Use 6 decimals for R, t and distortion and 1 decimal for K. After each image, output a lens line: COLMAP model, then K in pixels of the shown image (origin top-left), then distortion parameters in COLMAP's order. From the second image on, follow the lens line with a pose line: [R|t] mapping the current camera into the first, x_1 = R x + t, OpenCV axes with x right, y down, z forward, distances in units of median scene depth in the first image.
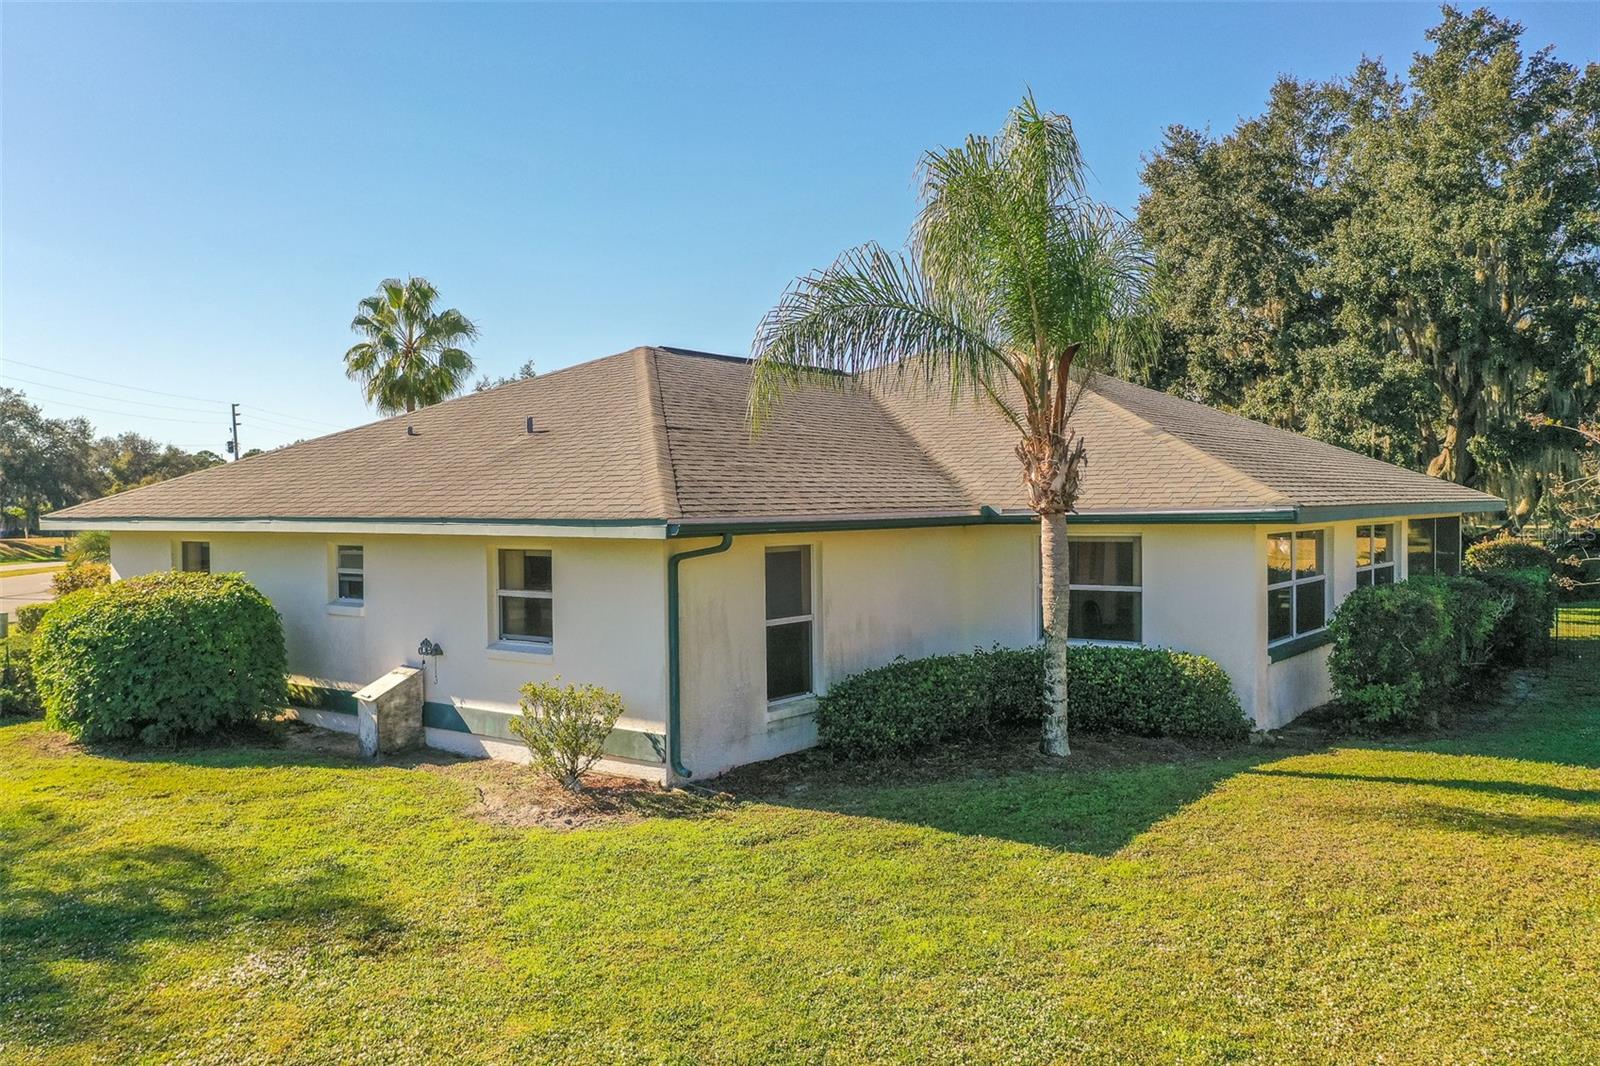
lens RADIAL K [[1265.2, 0, 799.9], [0, 1265.2, 525.5], [0, 0, 1]] dist [-0.000149, 0.001819]
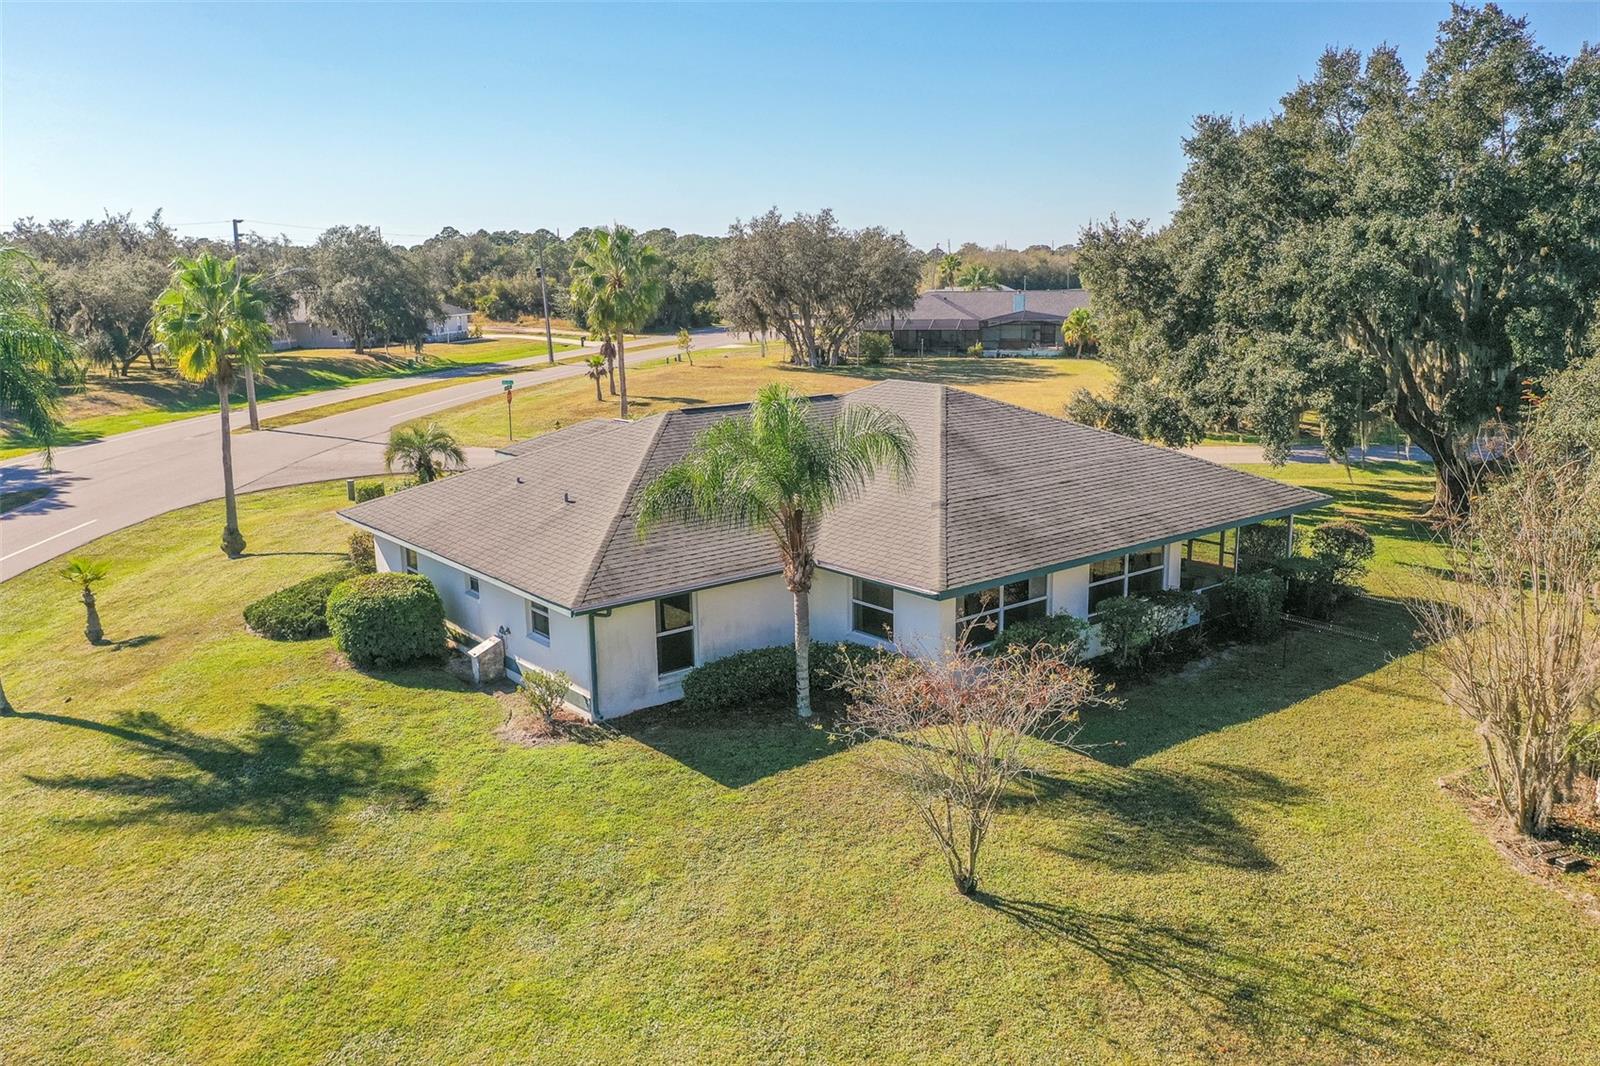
lens RADIAL K [[1261.6, 0, 804.4], [0, 1261.6, 528.5], [0, 0, 1]] dist [0.006773, 0.002457]
pose [[0.968591, 0.049660, -0.243649, 0.627040], [-0.000267, 0.980062, 0.198691, -0.448092], [0.248658, -0.192385, 0.949293, -0.701721]]
